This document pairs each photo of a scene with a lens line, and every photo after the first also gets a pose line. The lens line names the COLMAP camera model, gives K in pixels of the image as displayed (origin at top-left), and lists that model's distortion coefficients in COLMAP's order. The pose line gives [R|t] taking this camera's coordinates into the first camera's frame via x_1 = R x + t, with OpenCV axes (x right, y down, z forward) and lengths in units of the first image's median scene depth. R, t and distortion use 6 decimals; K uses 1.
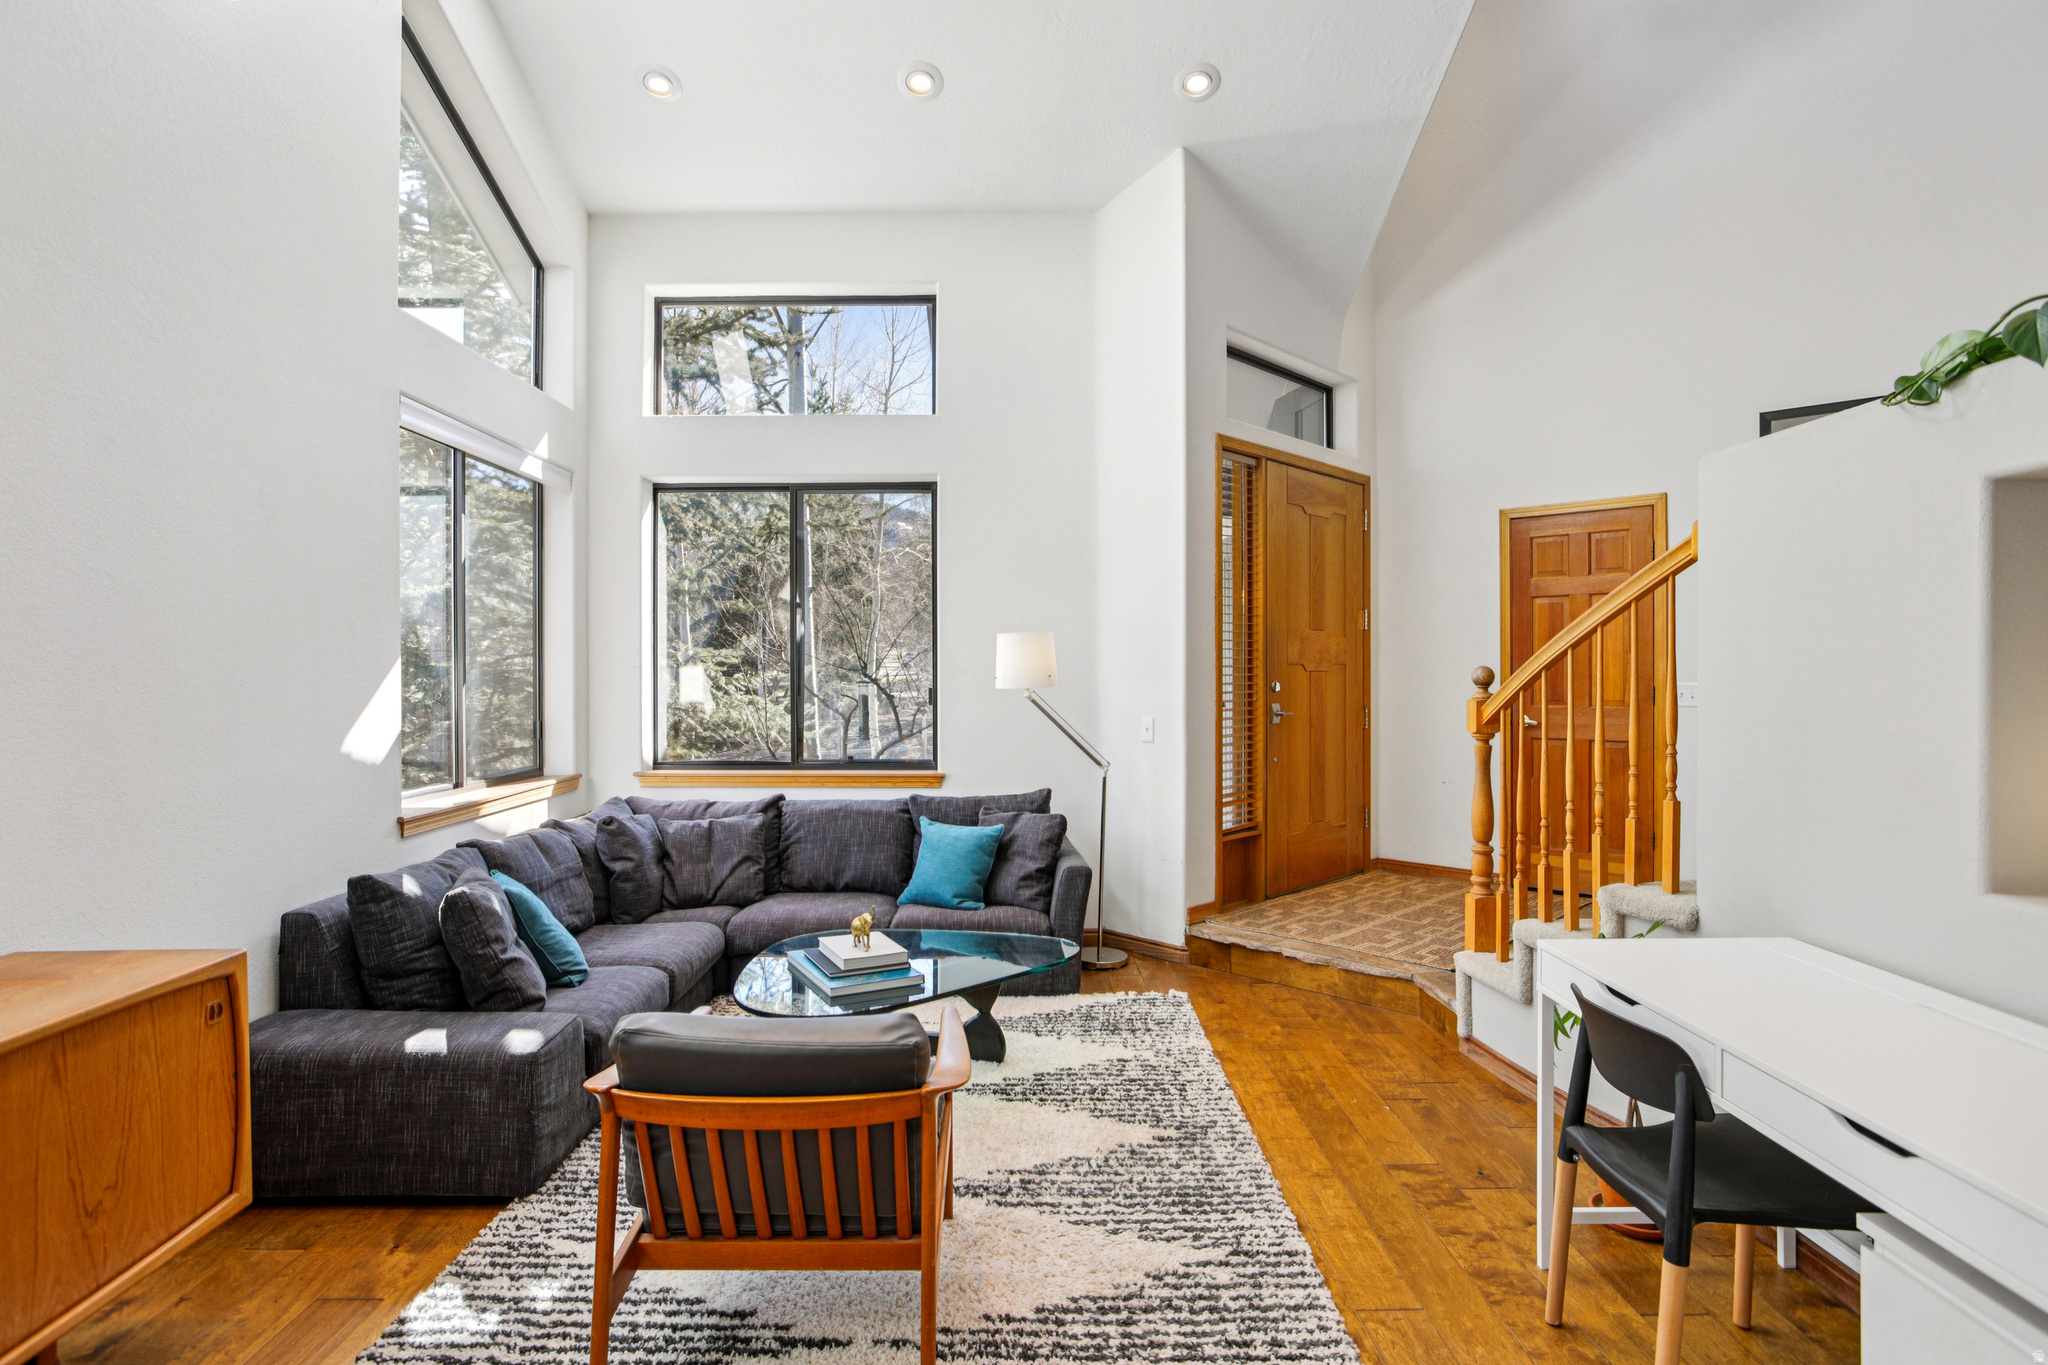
lens RADIAL K [[970.8, 0, 1024.0], [0, 970.8, 682.5], [0, 0, 1]] dist [-0.054899, 0.023460]
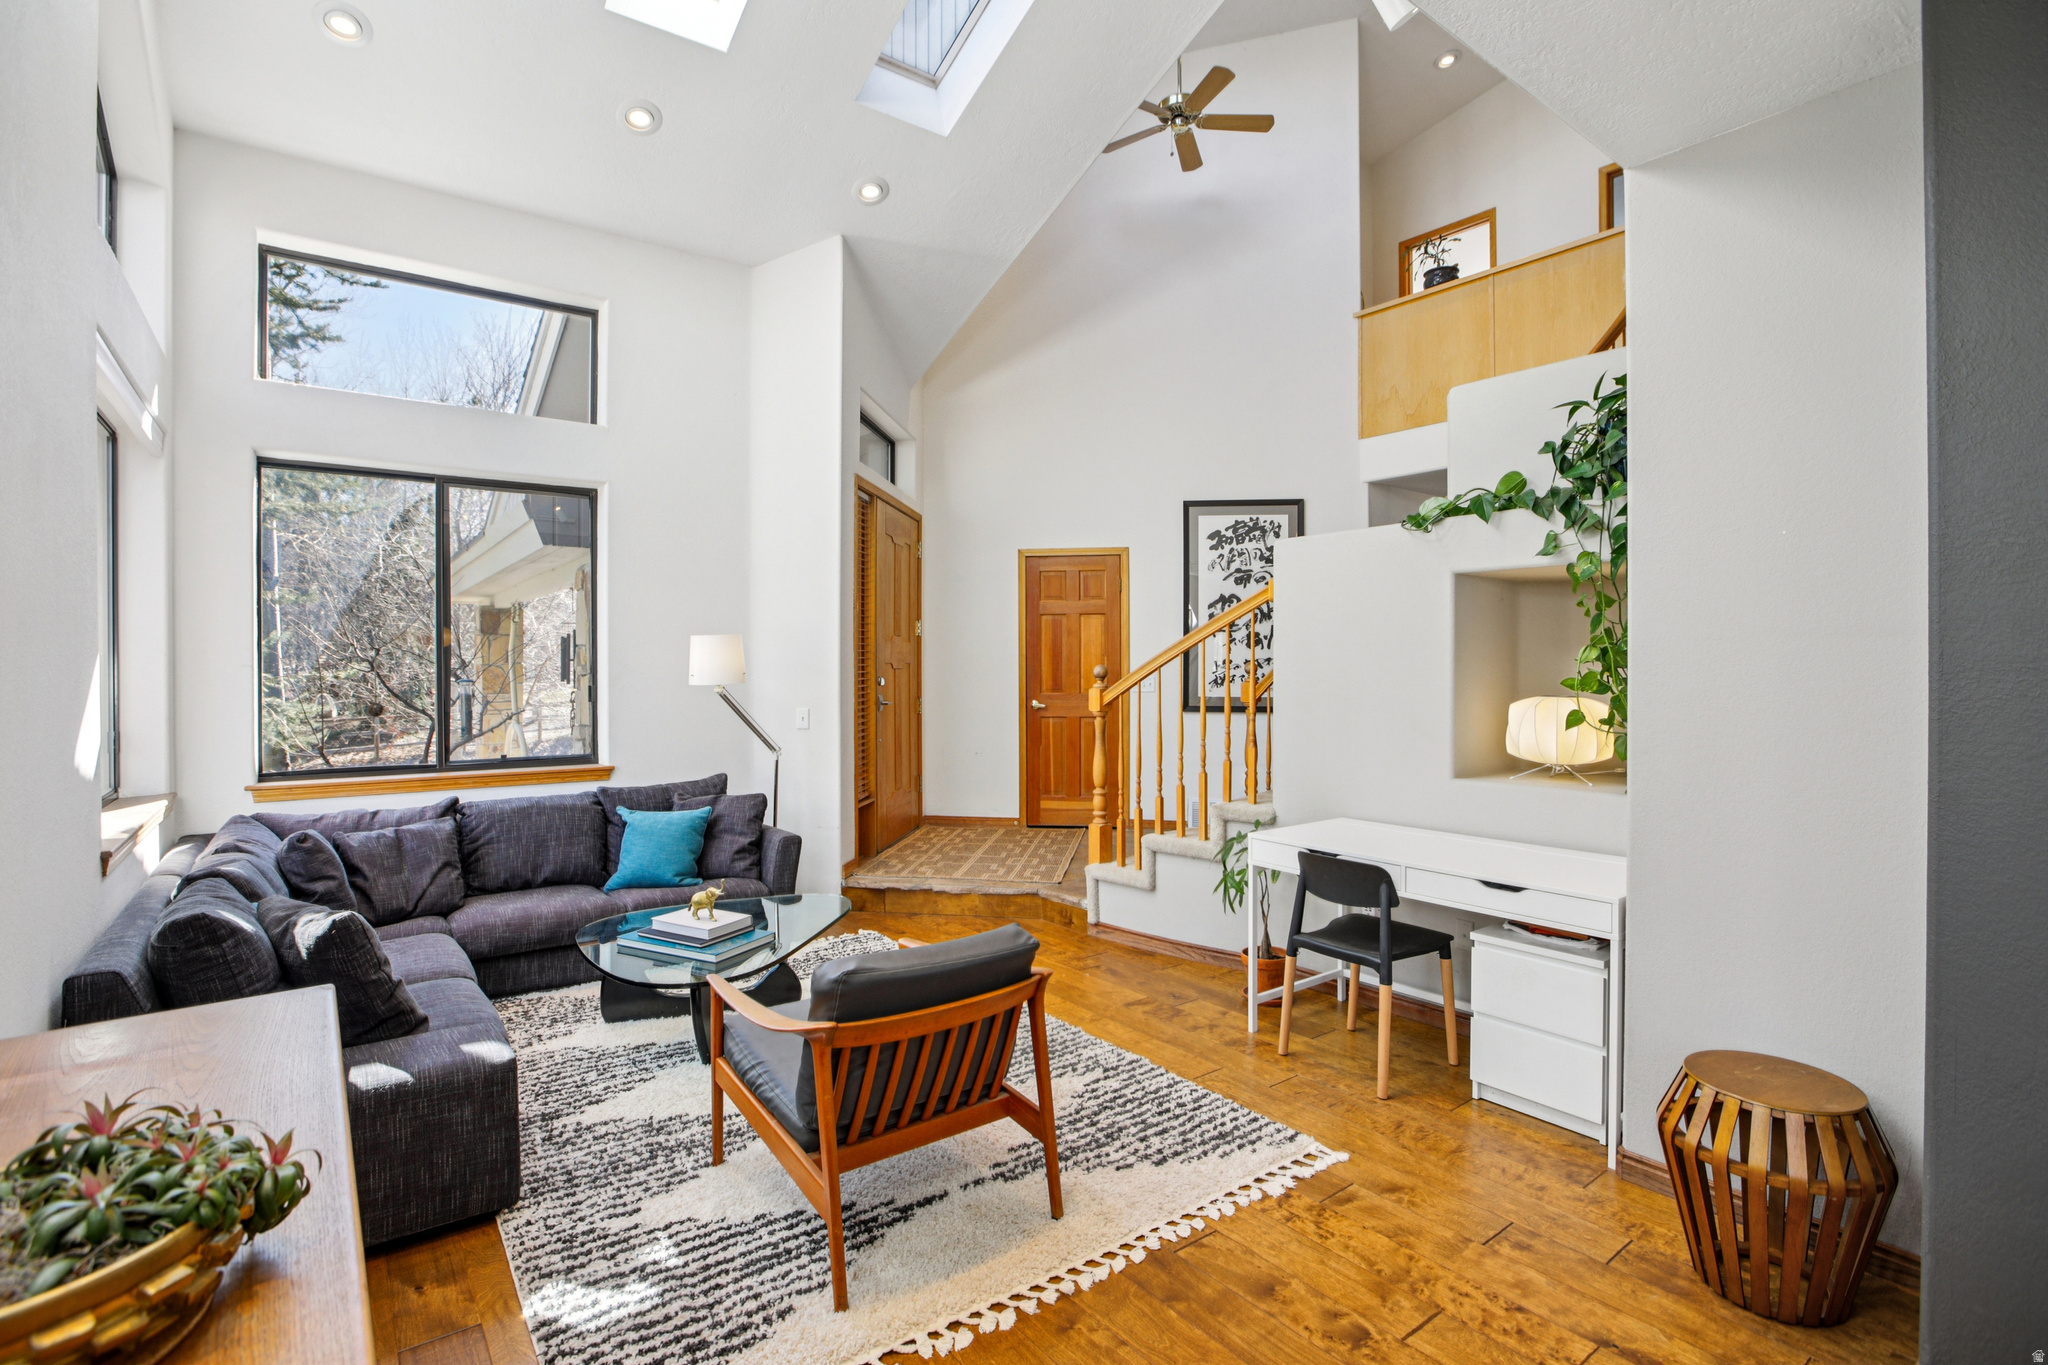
lens RADIAL K [[910.0, 0, 893.2], [0, 910.0, 675.7], [0, 0, 1]] dist [-0.042774, 0.017469]
pose [[0.849301, -0.005900, 0.527877, -0.386405], [0.007274, 0.999973, -0.000526, -0.002154], [-0.527859, 0.004287, 0.849321, 0.001061]]
